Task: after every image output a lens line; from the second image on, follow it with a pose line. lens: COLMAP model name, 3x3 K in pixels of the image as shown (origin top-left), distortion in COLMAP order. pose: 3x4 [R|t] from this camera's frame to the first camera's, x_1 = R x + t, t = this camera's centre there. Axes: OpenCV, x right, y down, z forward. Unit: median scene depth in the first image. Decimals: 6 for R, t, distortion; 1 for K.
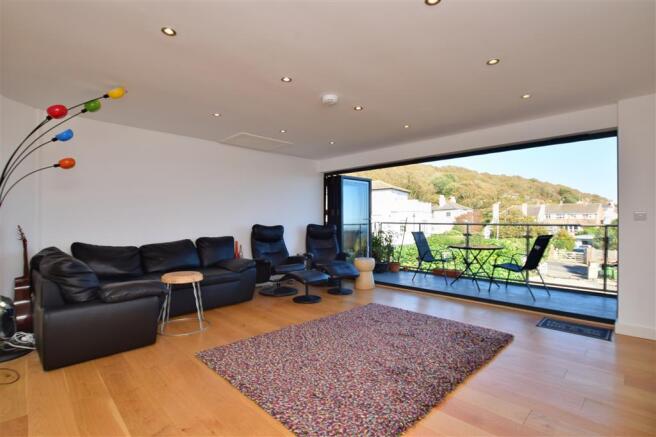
lens RADIAL K [[324.9, 0, 330.3], [0, 324.9, 219.1], [0, 0, 1]] dist [-0.003434, -0.000571]
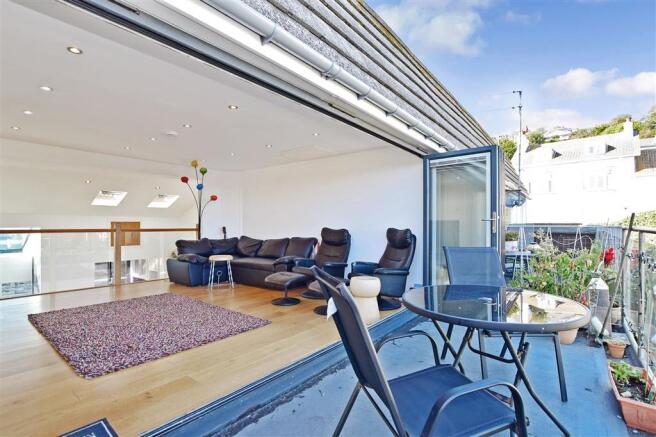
lens RADIAL K [[324.9, 0, 330.3], [0, 324.9, 219.1], [0, 0, 1]] dist [-0.003434, -0.000571]
pose [[0.141521, -0.015877, -0.989808, 0.929053], [-0.005685, 0.999842, -0.016851, 0.009812], [0.989919, 0.008012, 0.141408, 0.979905]]
